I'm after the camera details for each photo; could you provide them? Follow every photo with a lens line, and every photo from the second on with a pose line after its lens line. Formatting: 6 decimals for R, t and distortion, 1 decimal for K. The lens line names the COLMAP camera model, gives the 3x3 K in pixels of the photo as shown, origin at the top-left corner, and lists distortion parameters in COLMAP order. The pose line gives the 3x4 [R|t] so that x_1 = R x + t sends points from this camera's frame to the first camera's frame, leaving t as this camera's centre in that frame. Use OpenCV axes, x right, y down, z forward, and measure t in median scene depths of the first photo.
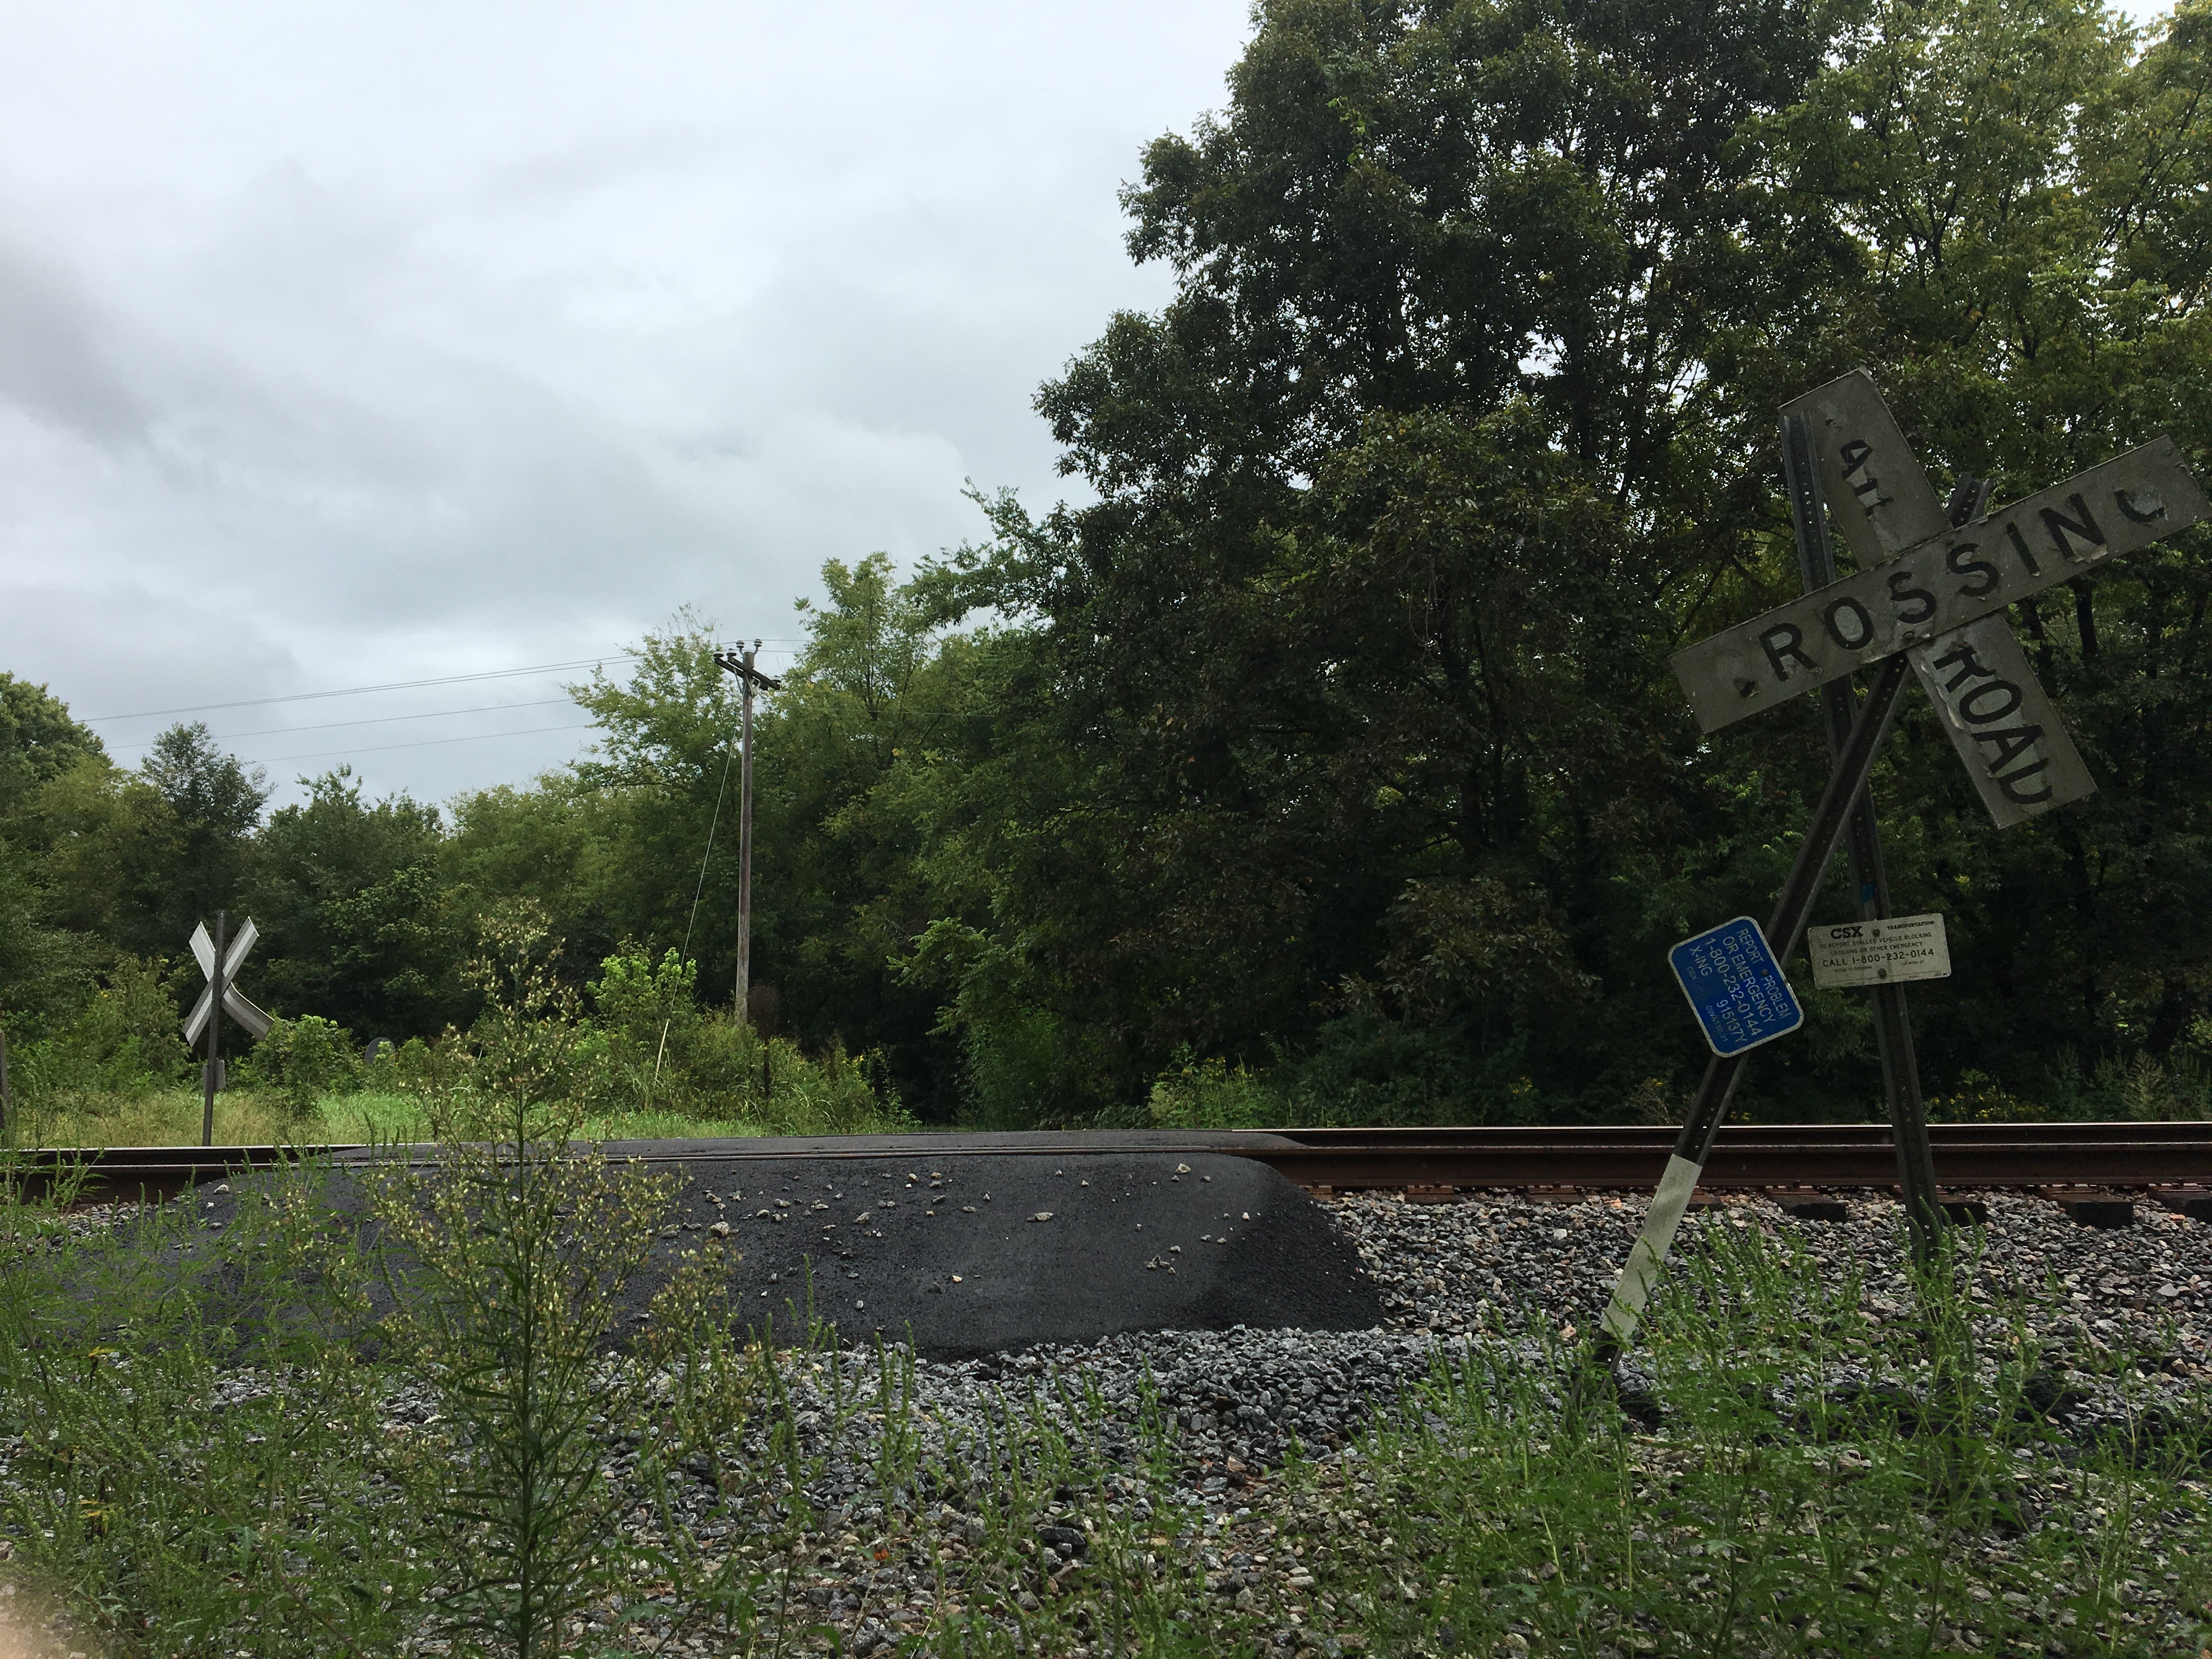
lens RADIAL K [[1891.5, 0, 1090.7], [0, 1891.5, 818.1], [0, 0, 1]] dist [0.107974, -0.182826]
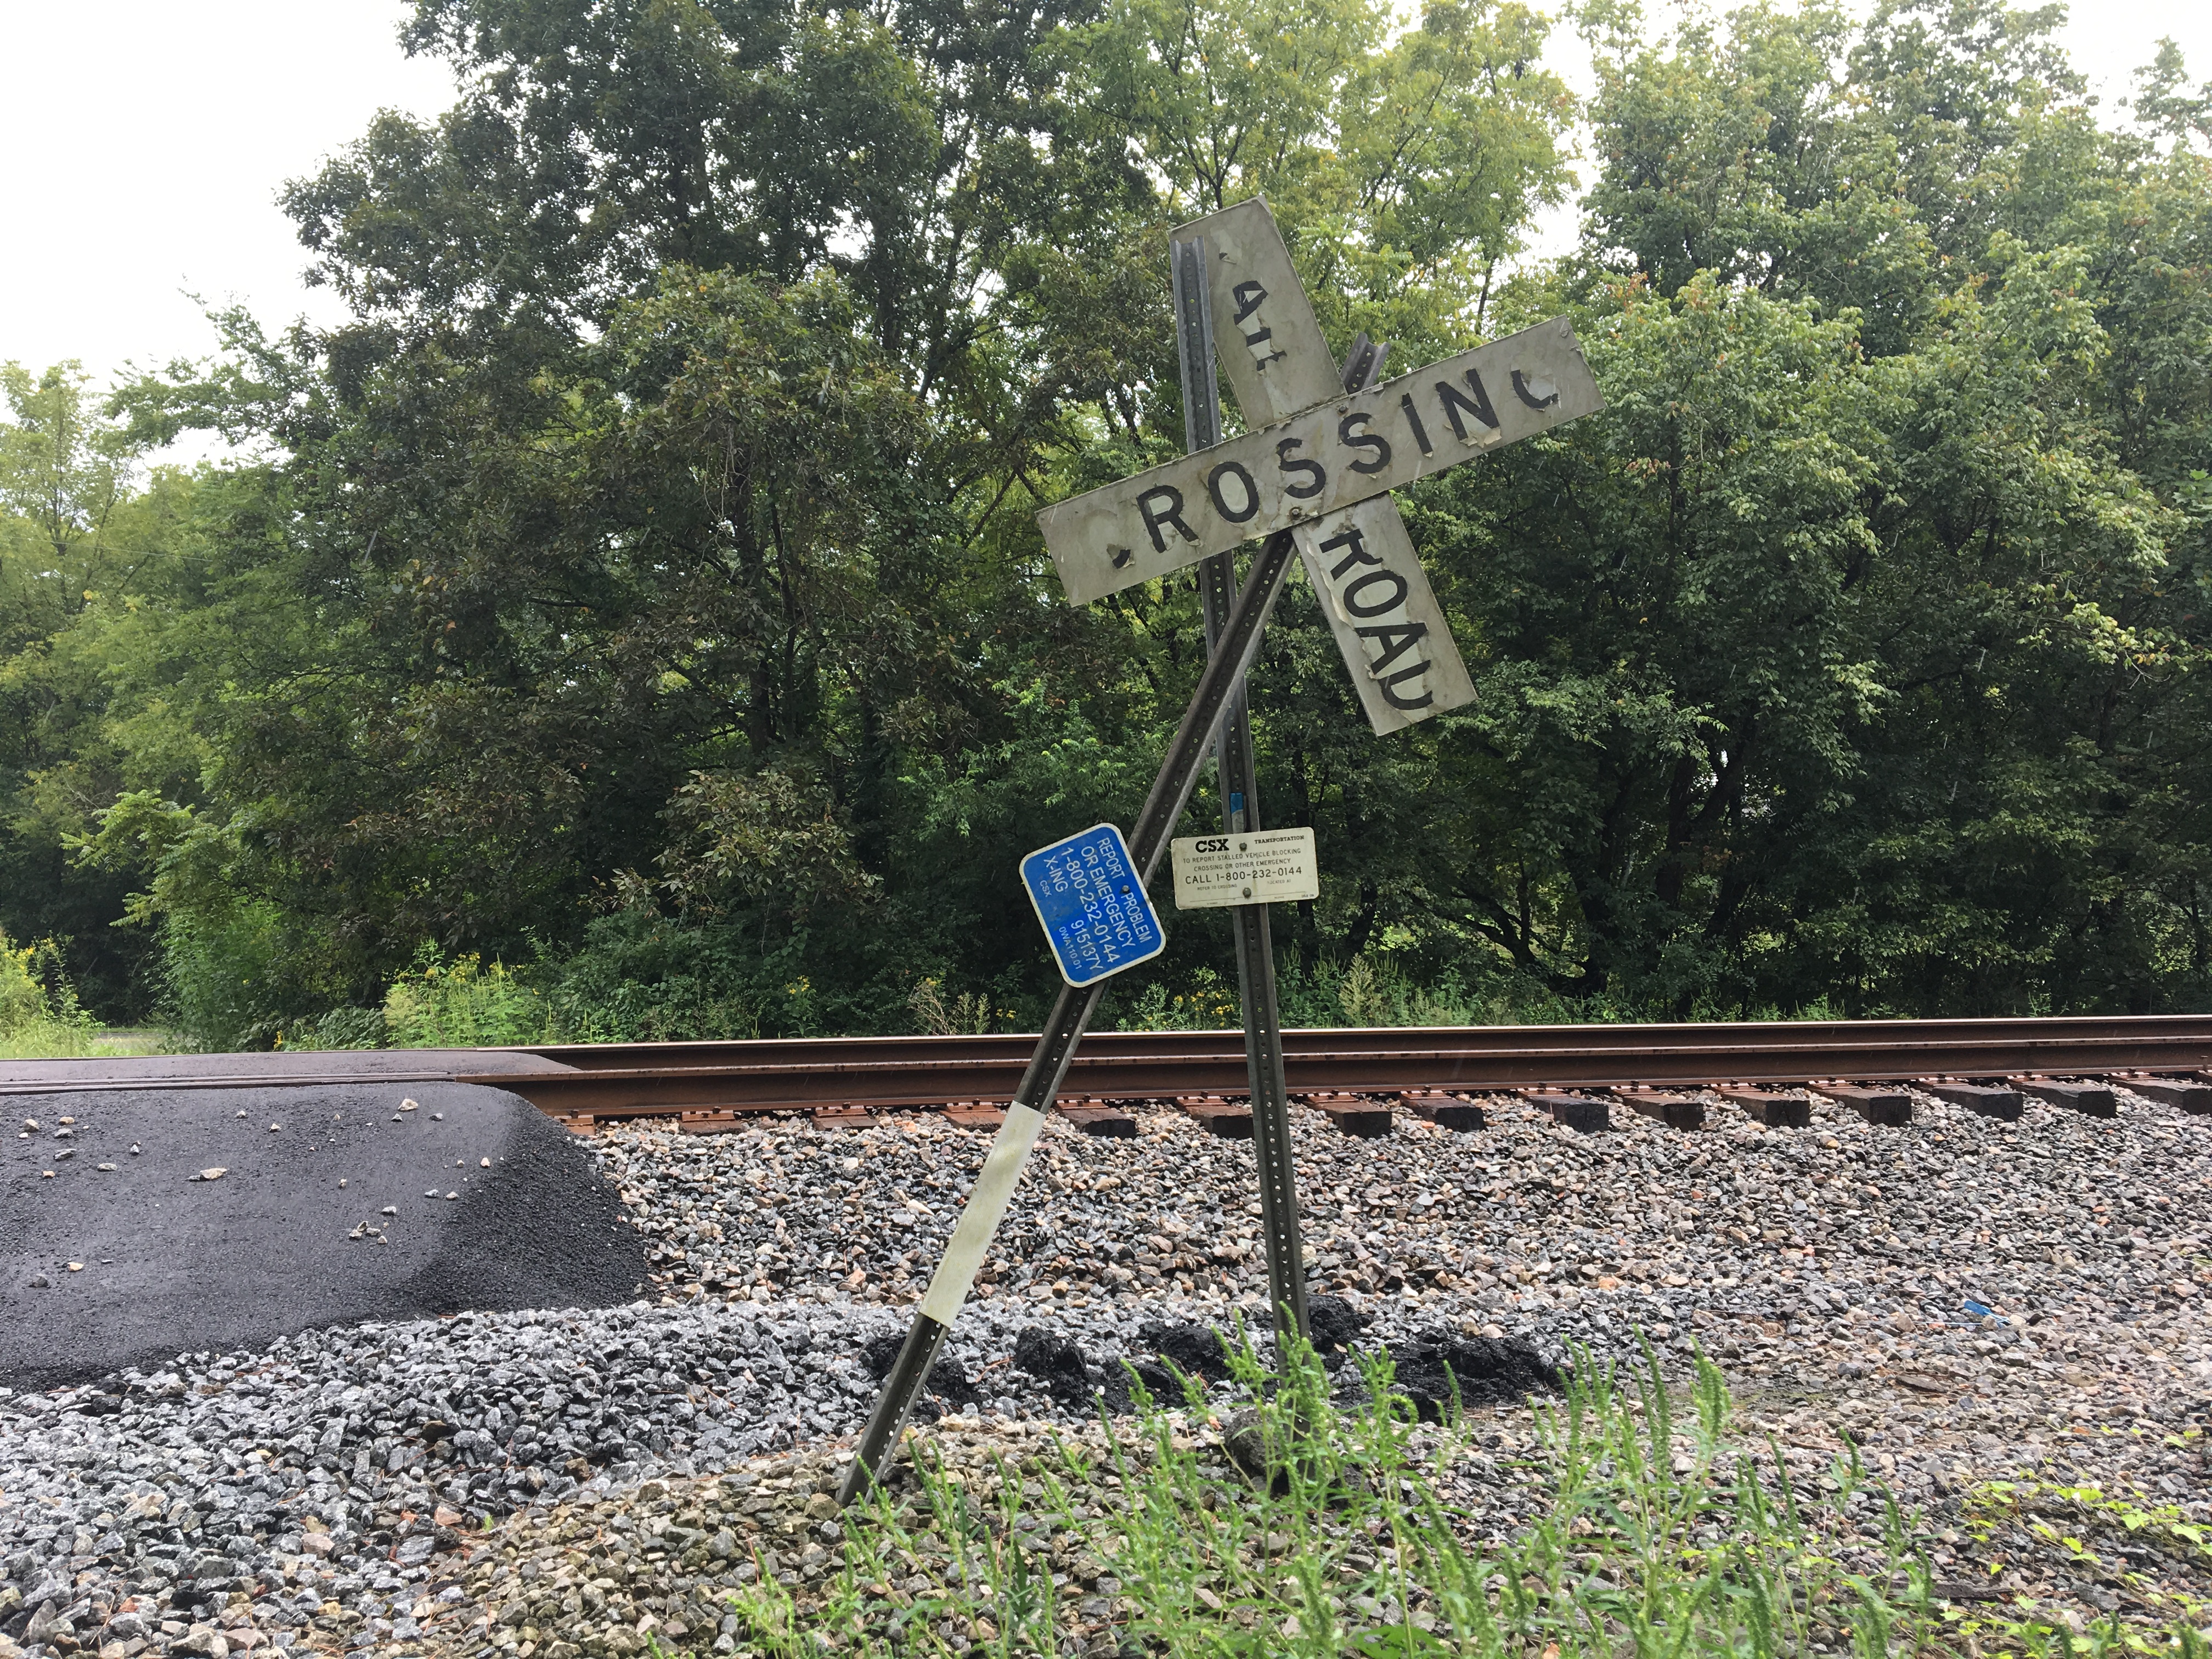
lens RADIAL K [[1891.5, 0, 1090.7], [0, 1891.5, 818.1], [0, 0, 1]] dist [0.107974, -0.182826]
pose [[0.929385, 0.035396, 0.367411, 0.014423], [-0.055902, 0.997407, 0.045318, 0.006715], [-0.364854, -0.062656, 0.928954, 0.131812]]
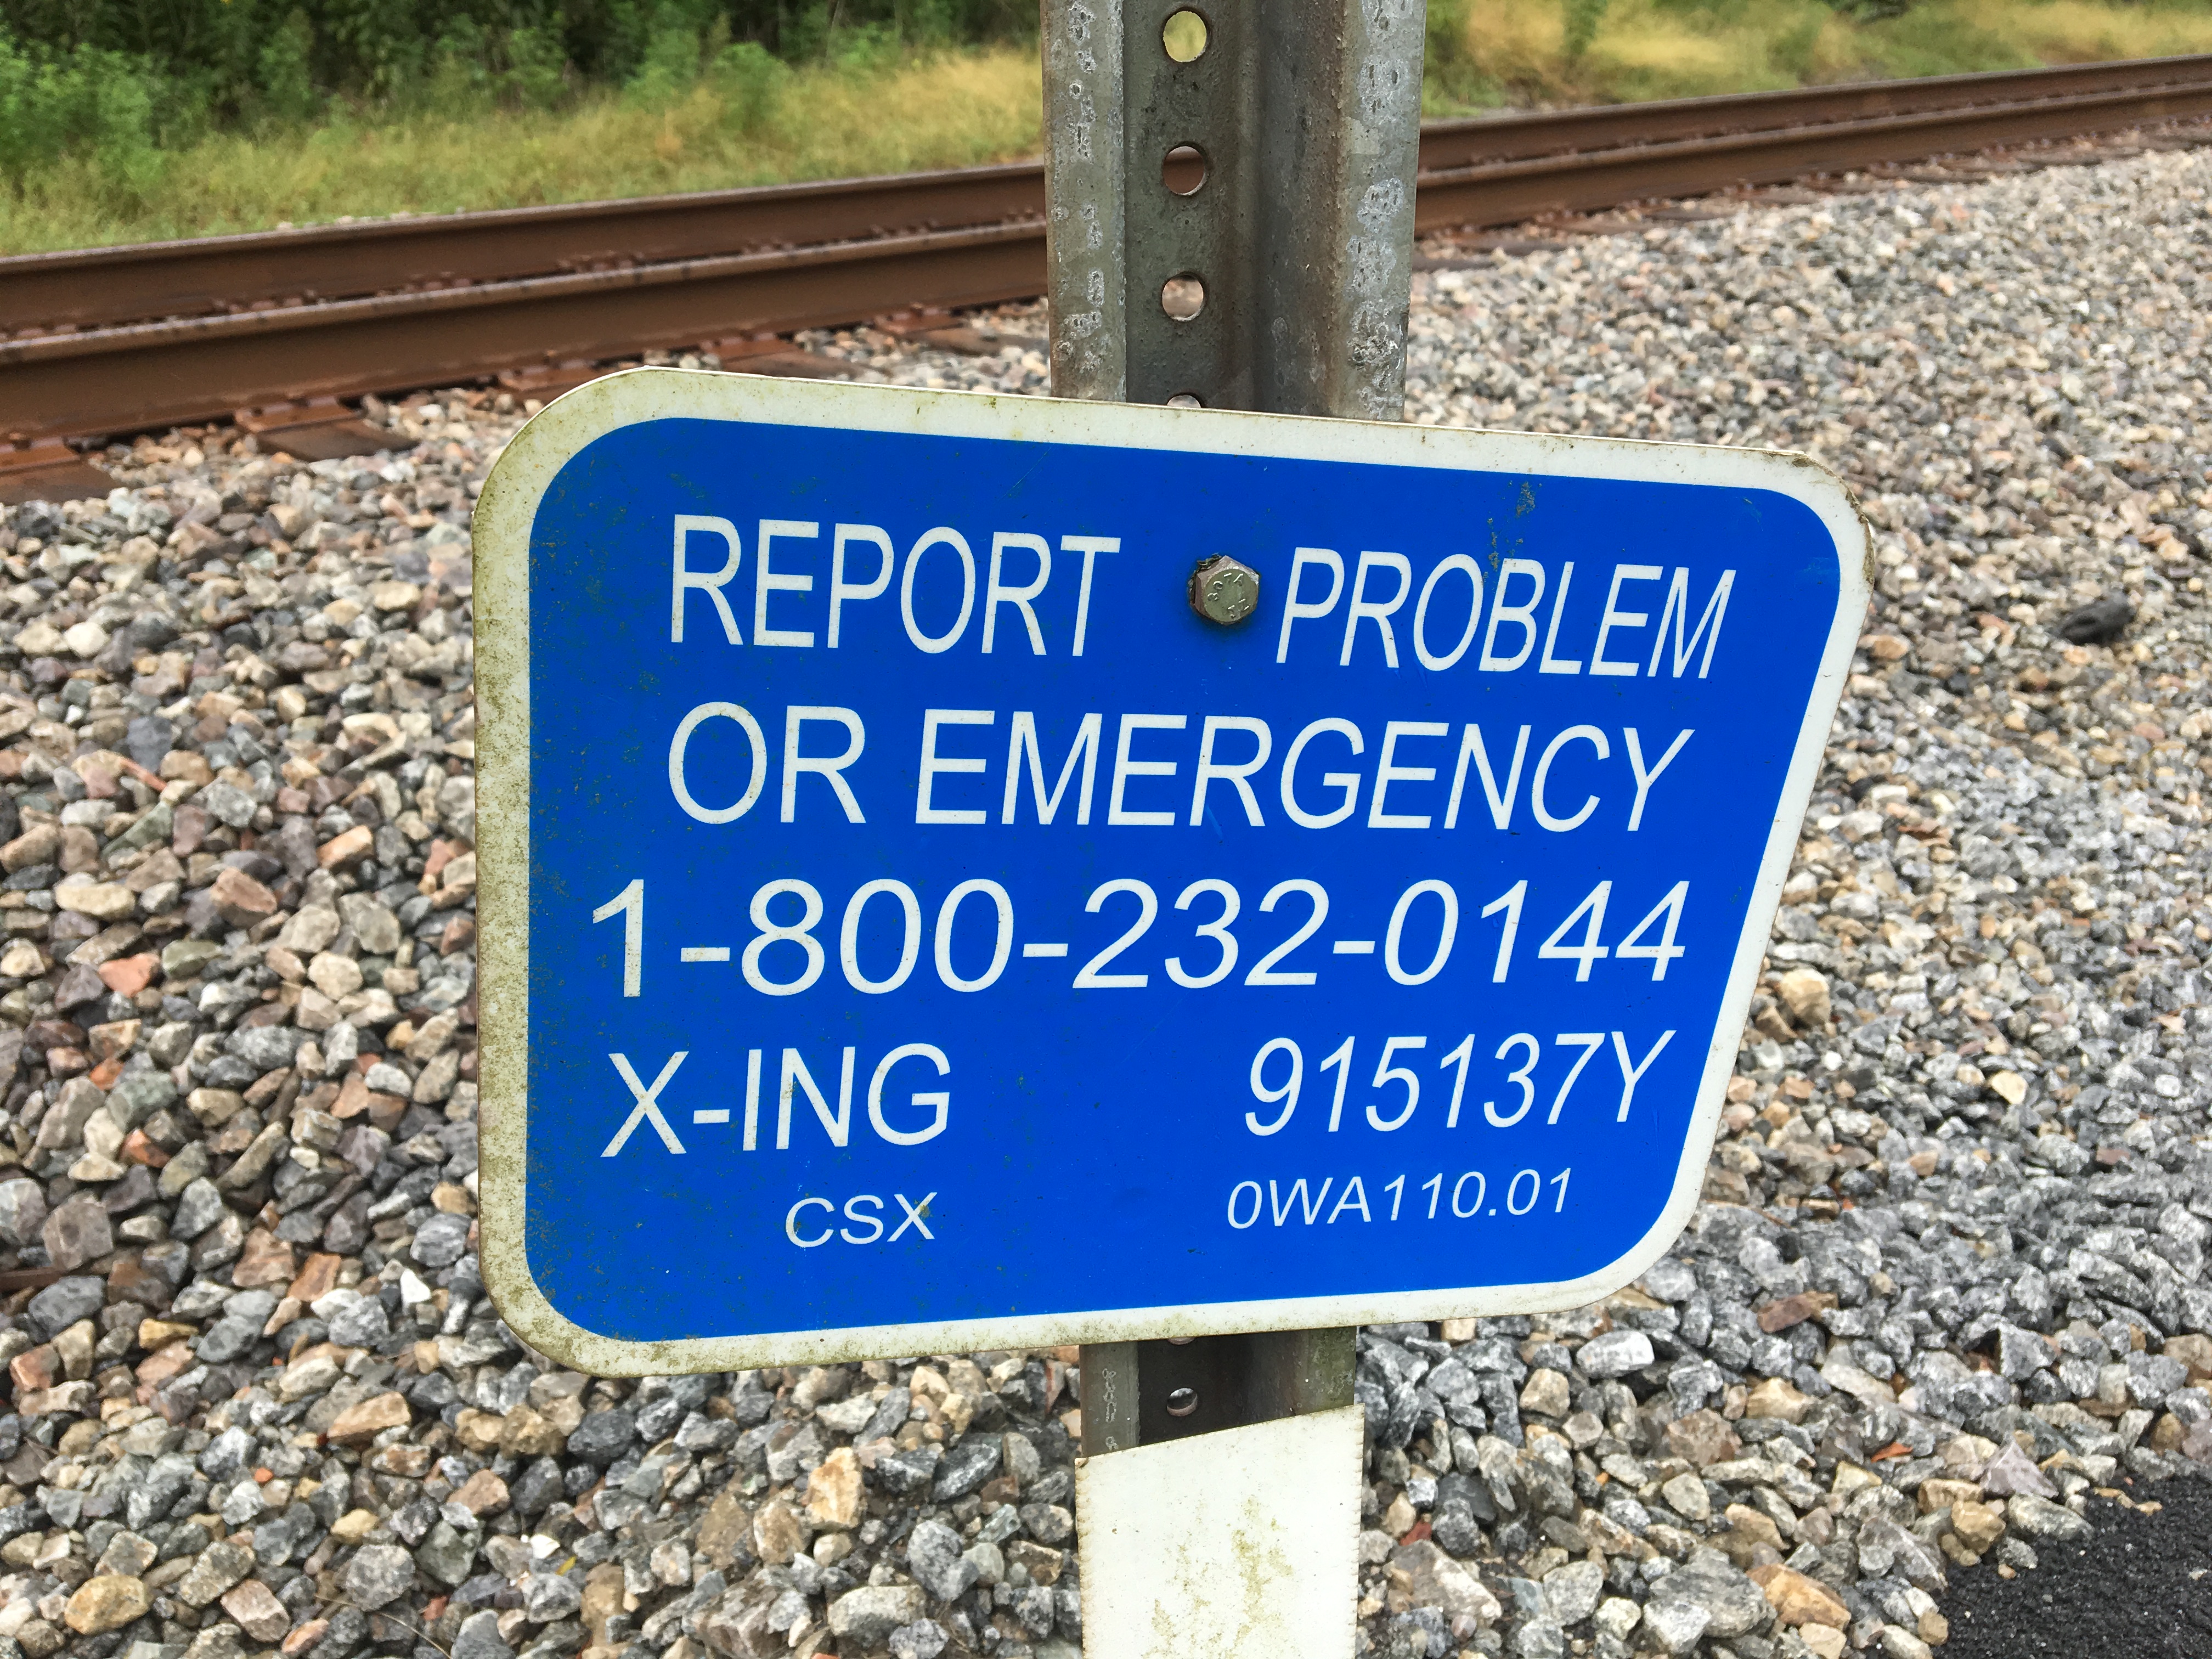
lens RADIAL K [[1891.5, 0, 1090.7], [0, 1891.5, 818.1], [0, 0, 1]] dist [0.107974, -0.182826]
pose [[0.303125, -0.944113, 0.129482, 0.200840], [0.714499, 0.315075, 0.624675, 0.015553], [-0.630561, -0.096840, 0.770075, 0.570999]]
